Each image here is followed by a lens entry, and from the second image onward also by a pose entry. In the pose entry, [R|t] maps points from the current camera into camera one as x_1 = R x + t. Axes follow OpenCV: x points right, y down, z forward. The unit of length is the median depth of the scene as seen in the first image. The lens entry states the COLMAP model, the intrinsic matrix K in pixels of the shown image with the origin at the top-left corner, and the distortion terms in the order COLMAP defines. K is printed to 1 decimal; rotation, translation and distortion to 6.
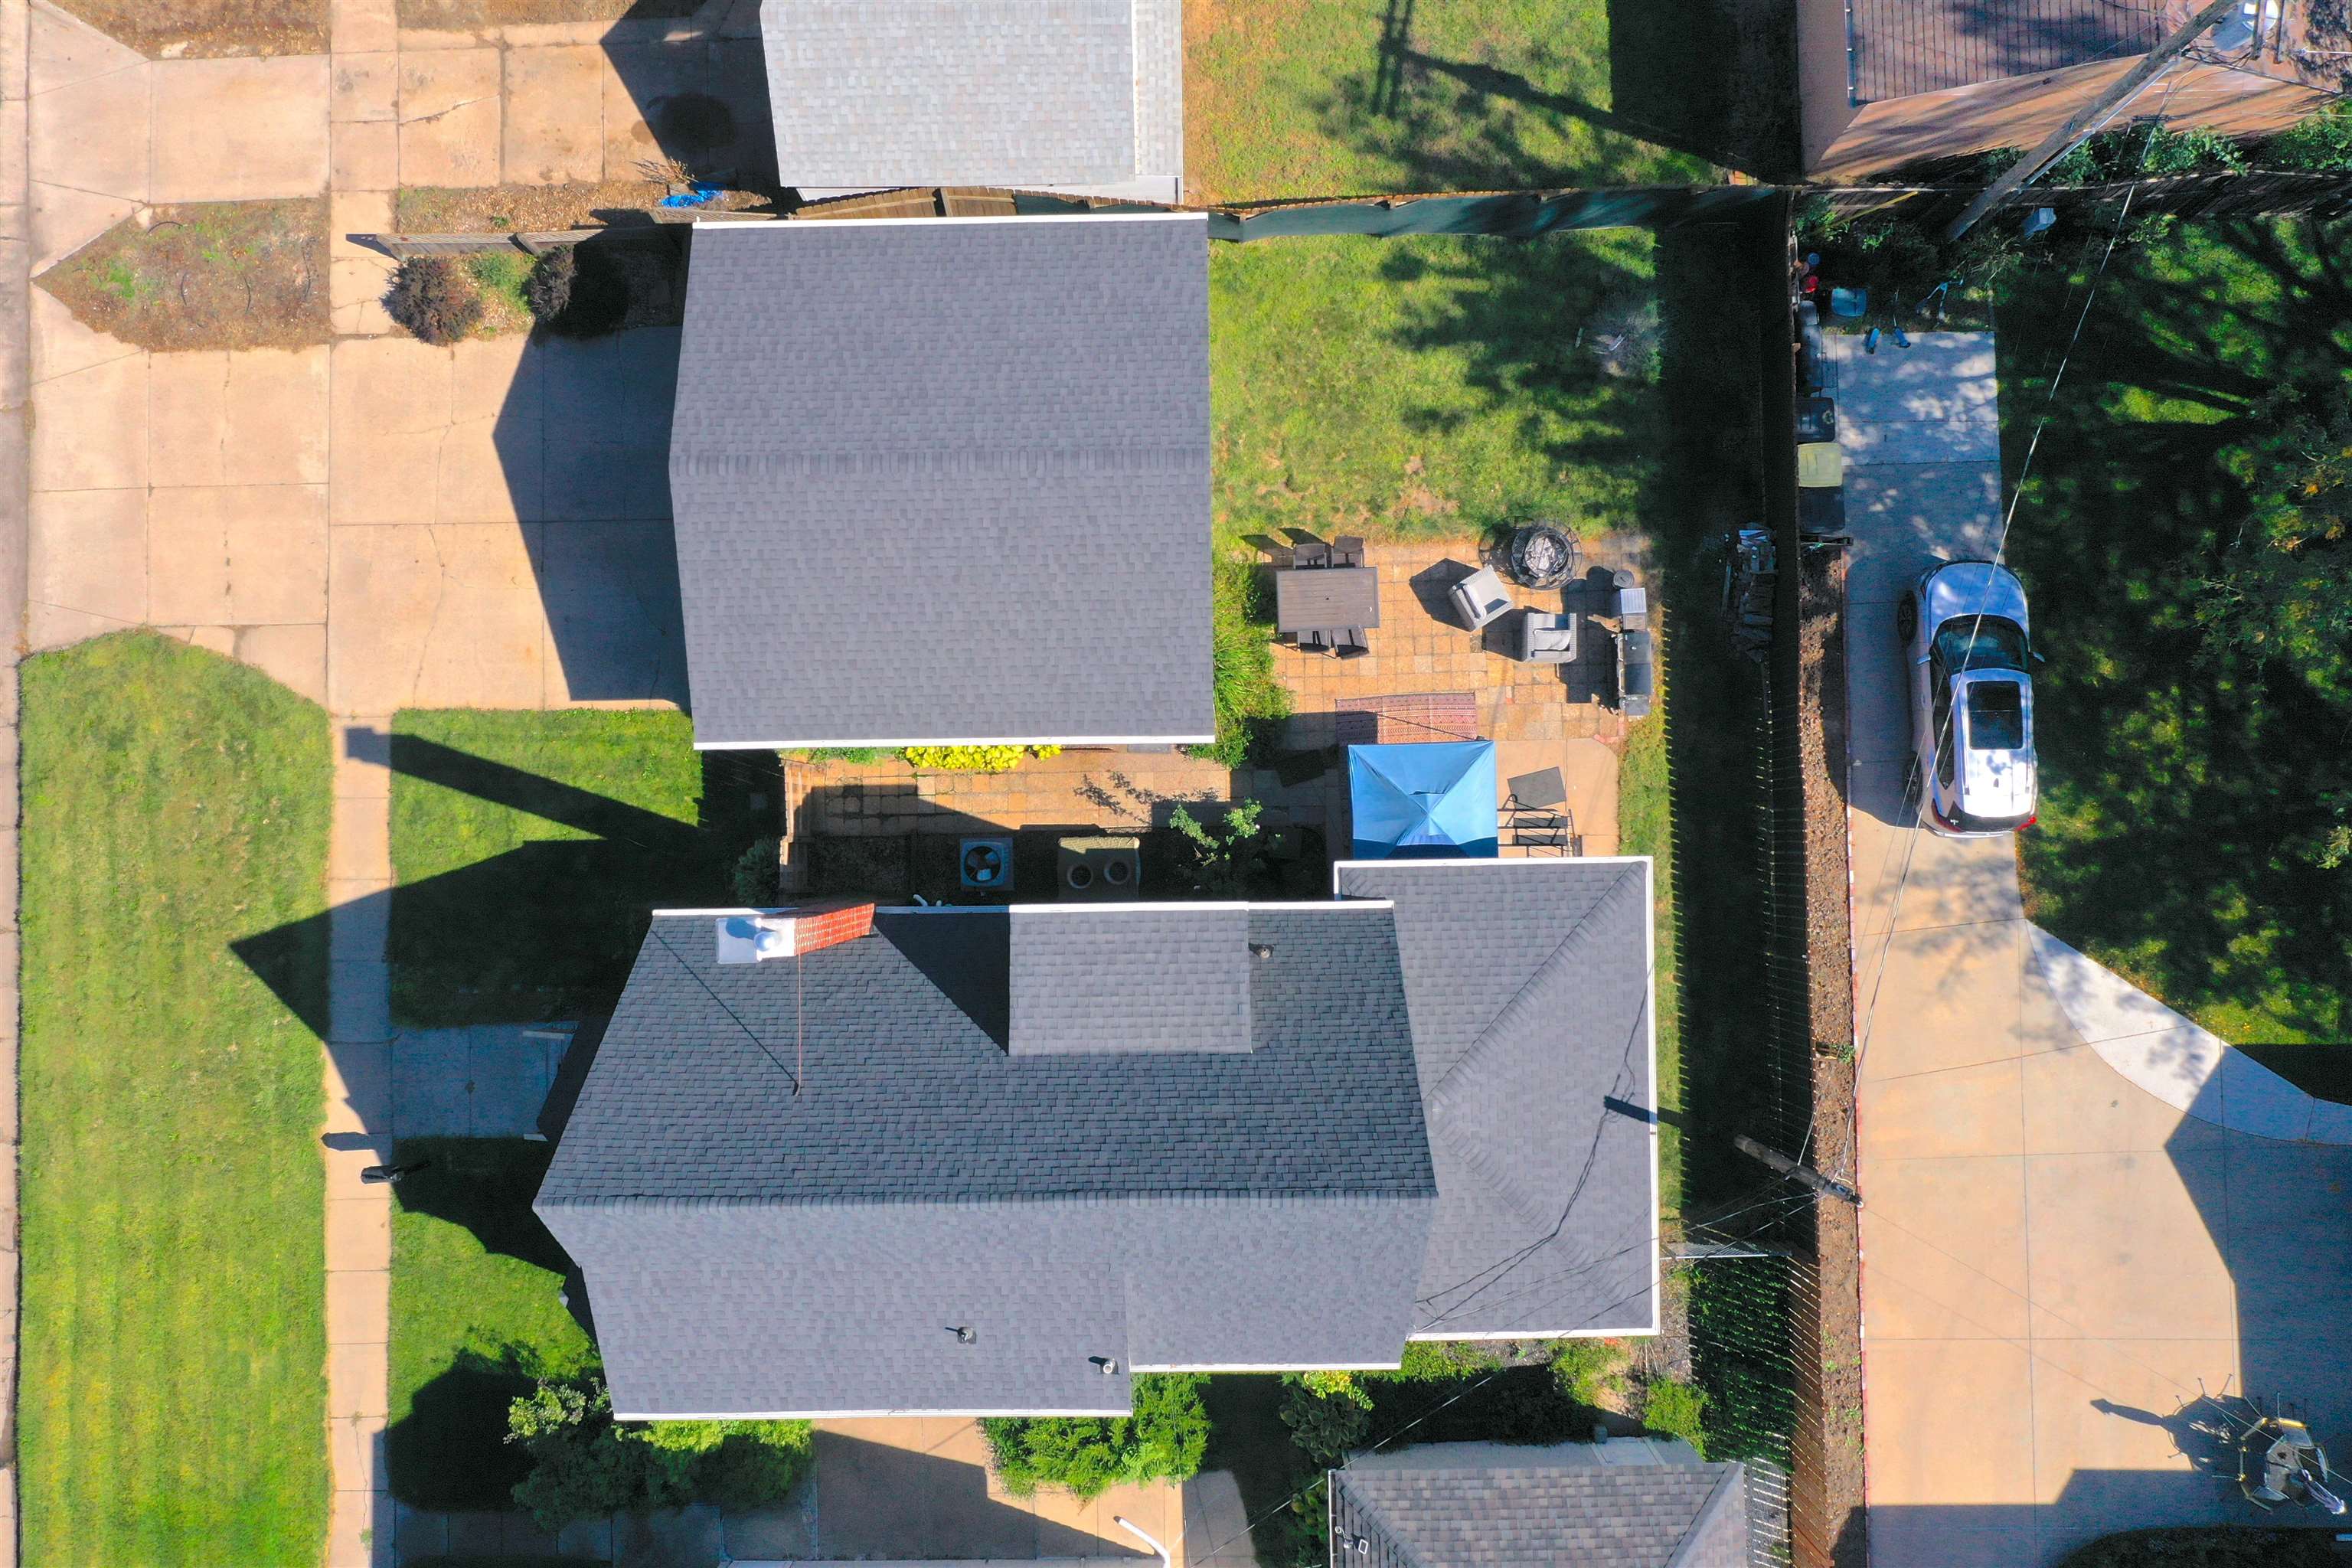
lens RADIAL K [[1846.8, 0, 1170.6], [0, 1846.8, 783.7], [0, 0, 1]] dist [-0.017029, 0.021230]
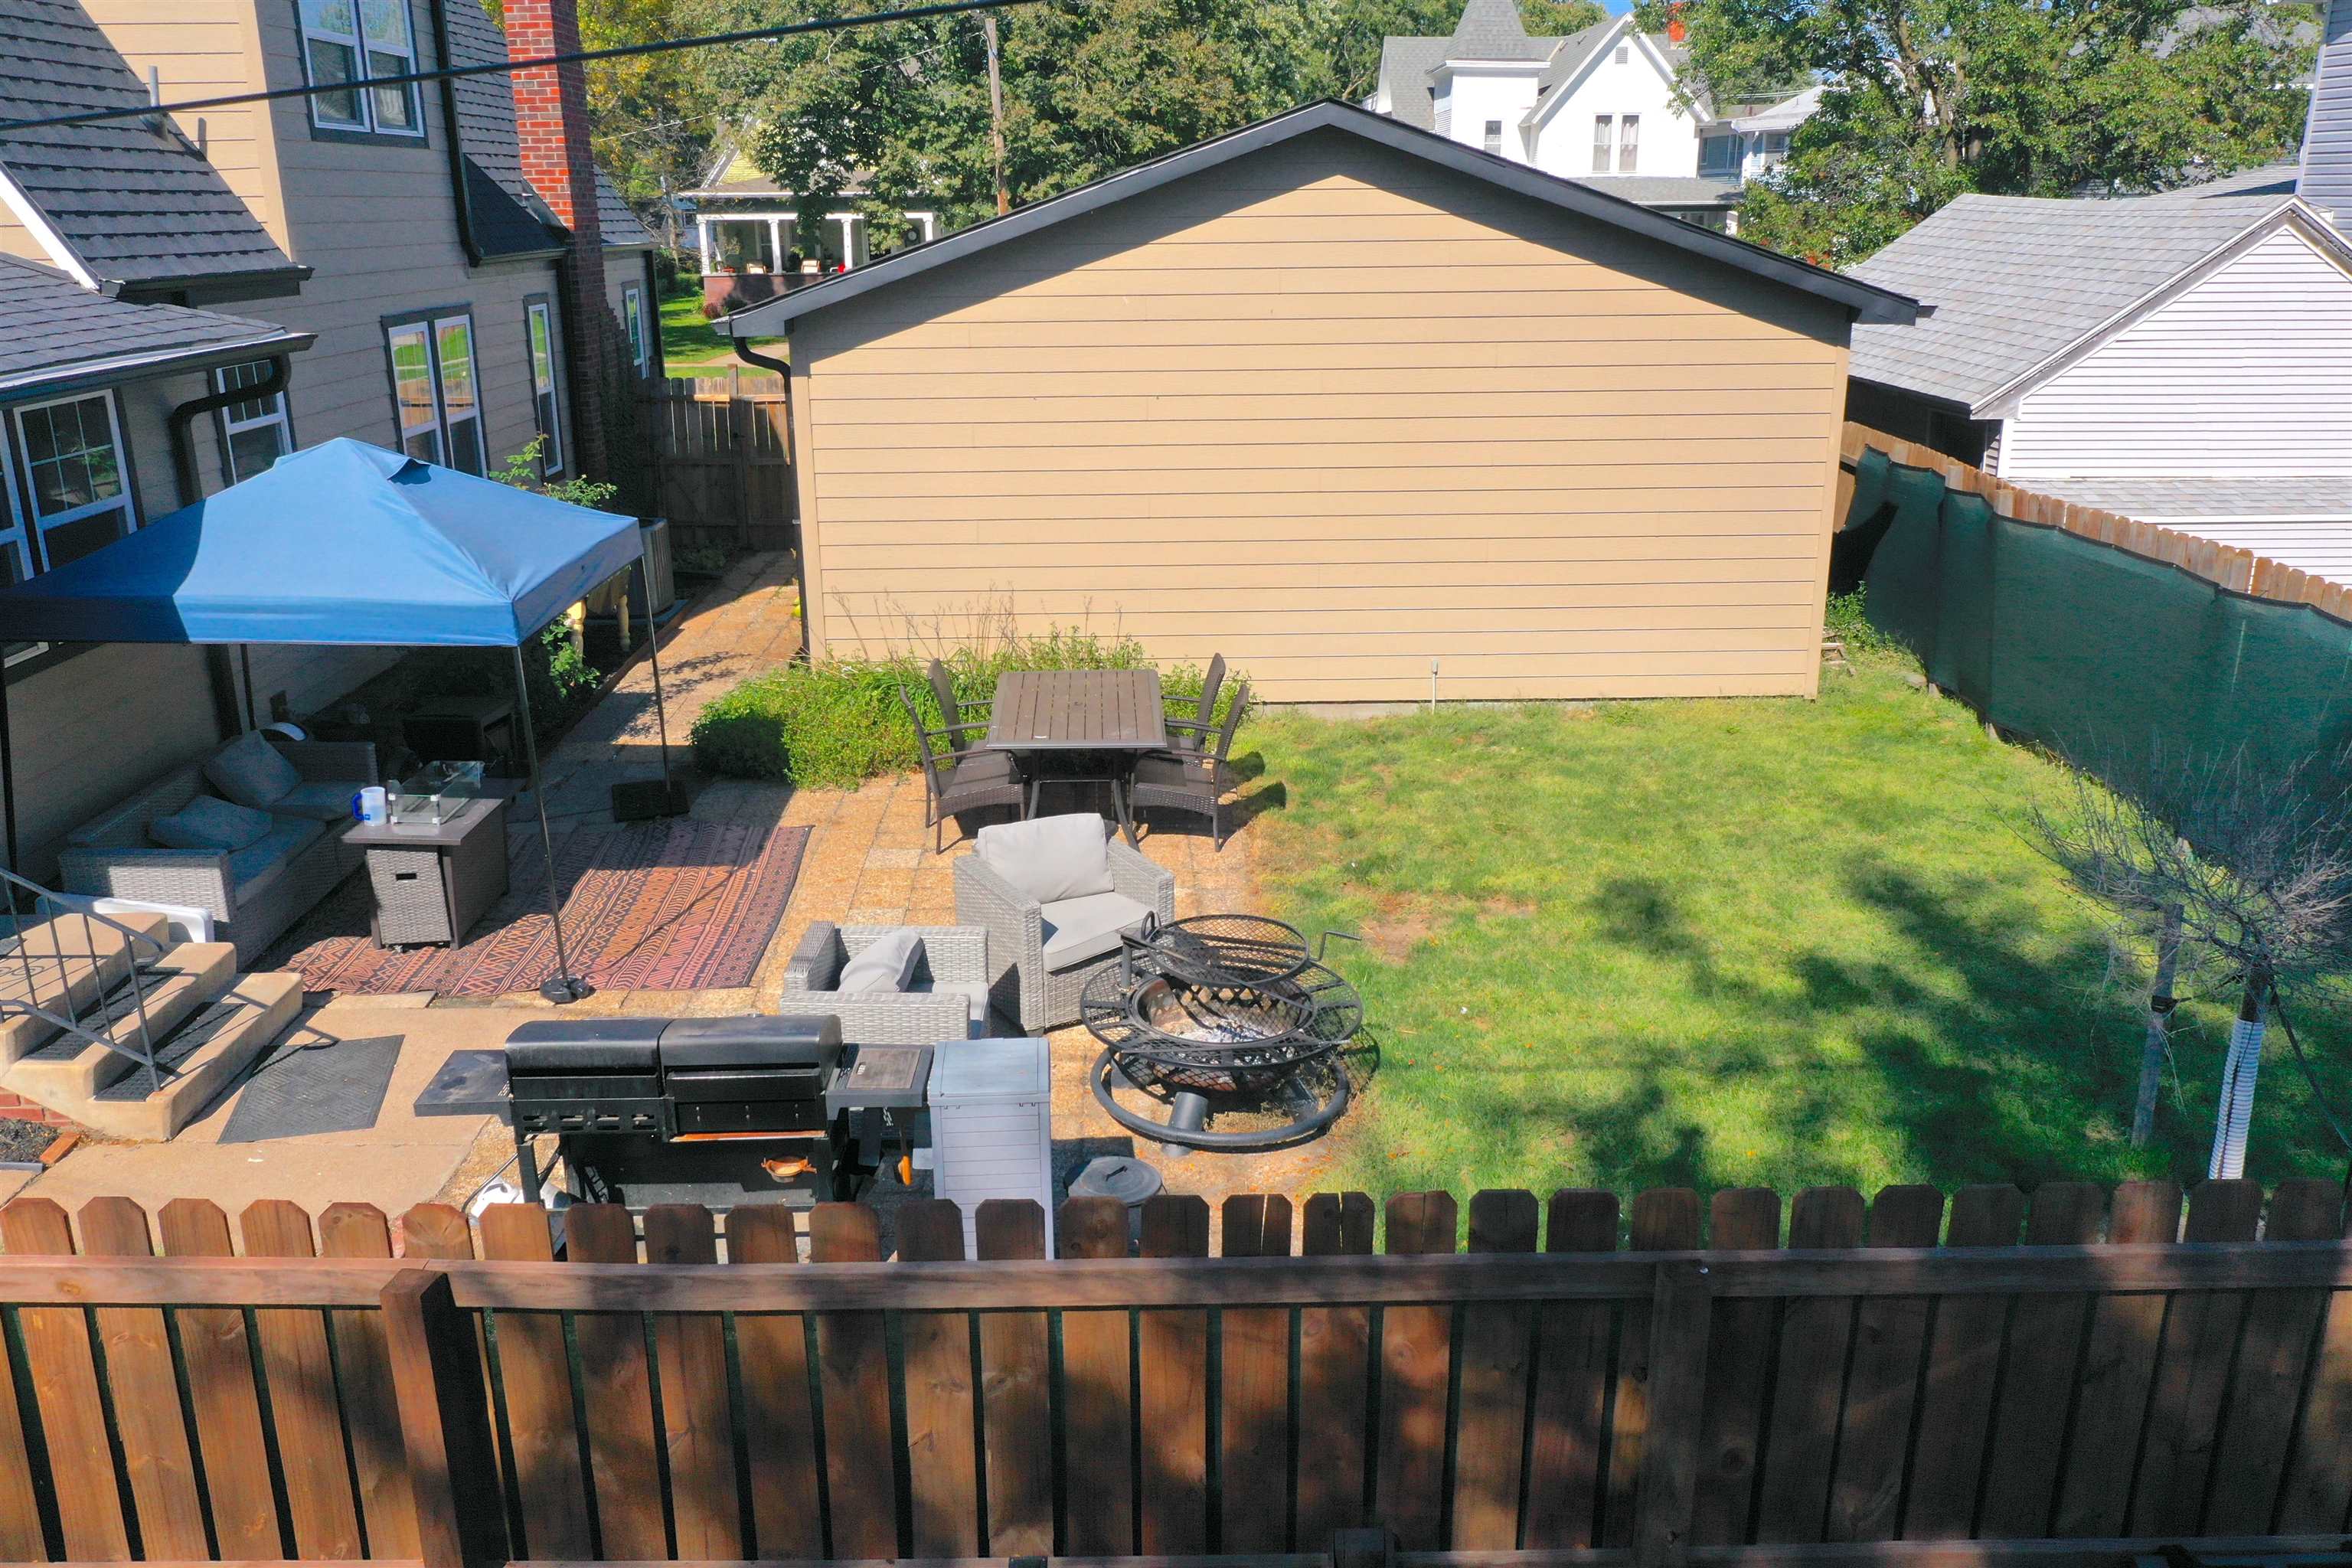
lens RADIAL K [[1846.8, 0, 1170.6], [0, 1846.8, 783.7], [0, 0, 1]] dist [-0.017029, 0.021230]
pose [[-0.015147, 0.309639, -0.950733, 0.426926], [-0.999745, 0.011224, 0.019583, -0.123352], [0.016735, 0.950788, 0.309391, 0.883609]]
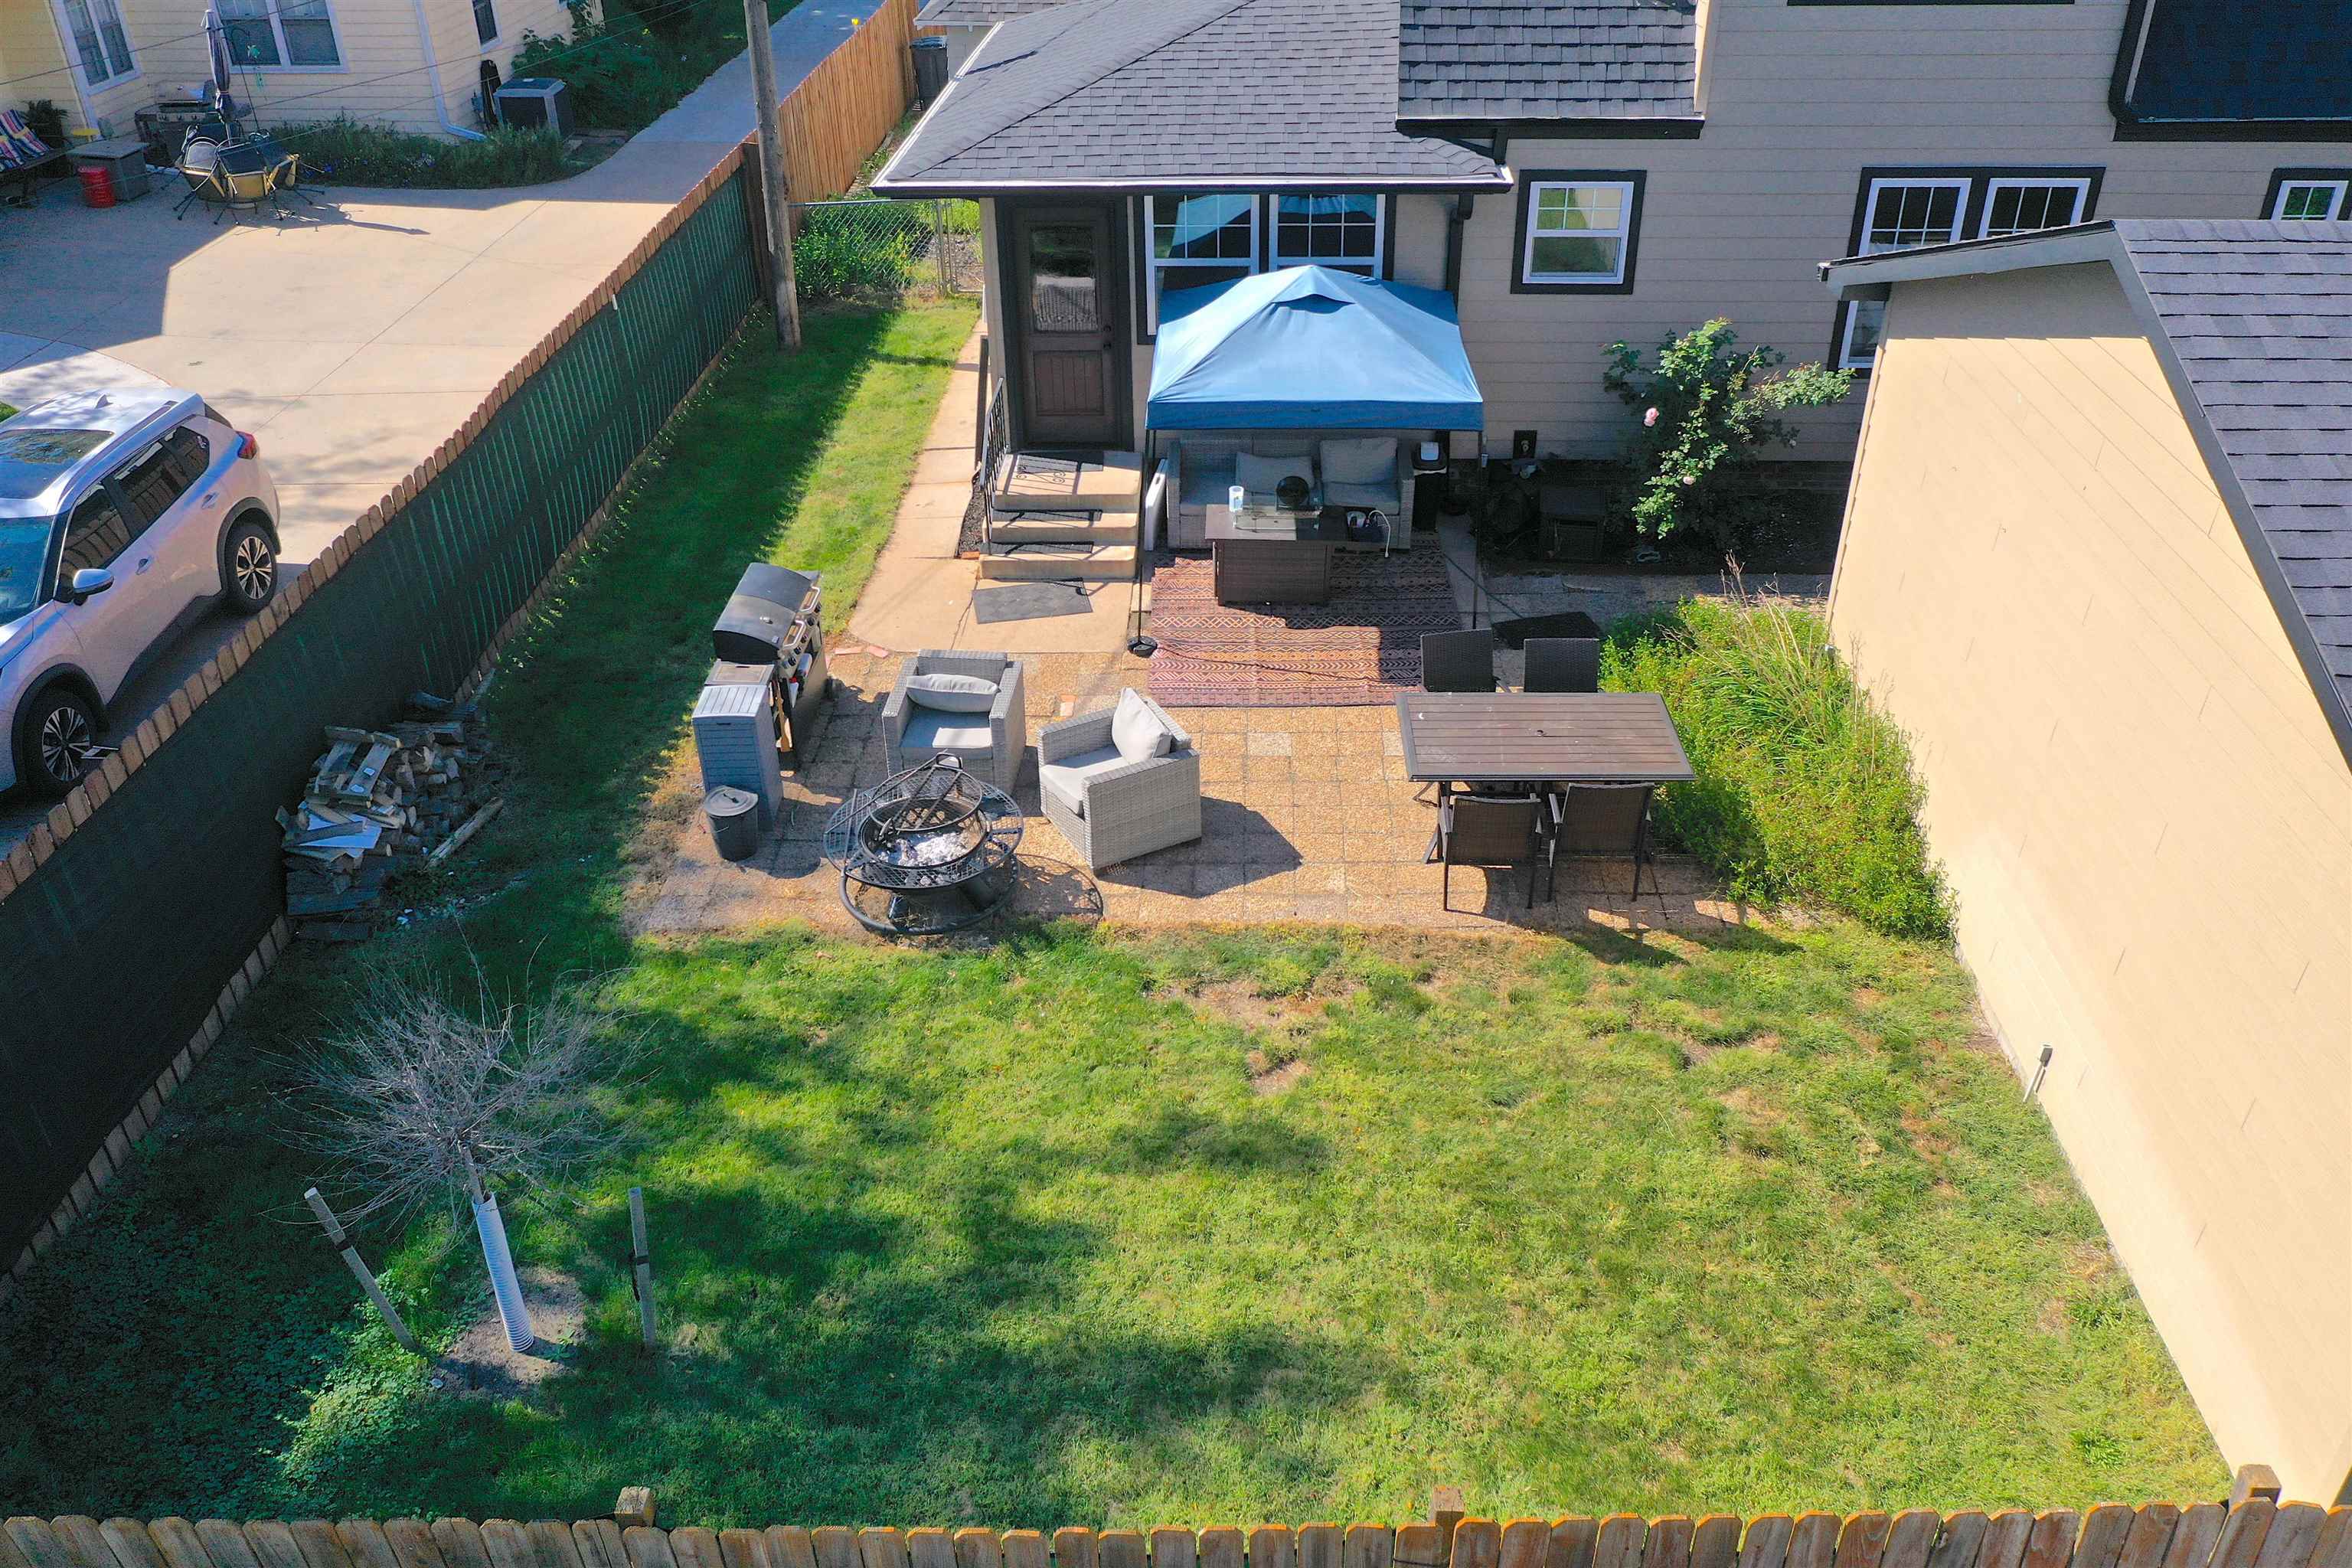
lens RADIAL K [[1846.8, 0, 1170.6], [0, 1846.8, 783.7], [0, 0, 1]] dist [-0.017029, 0.021230]
pose [[-0.997265, -0.019170, 0.071383, 0.129765], [0.070835, -0.523653, 0.848982, -0.415623], [0.021105, 0.851716, 0.523579, 0.797001]]
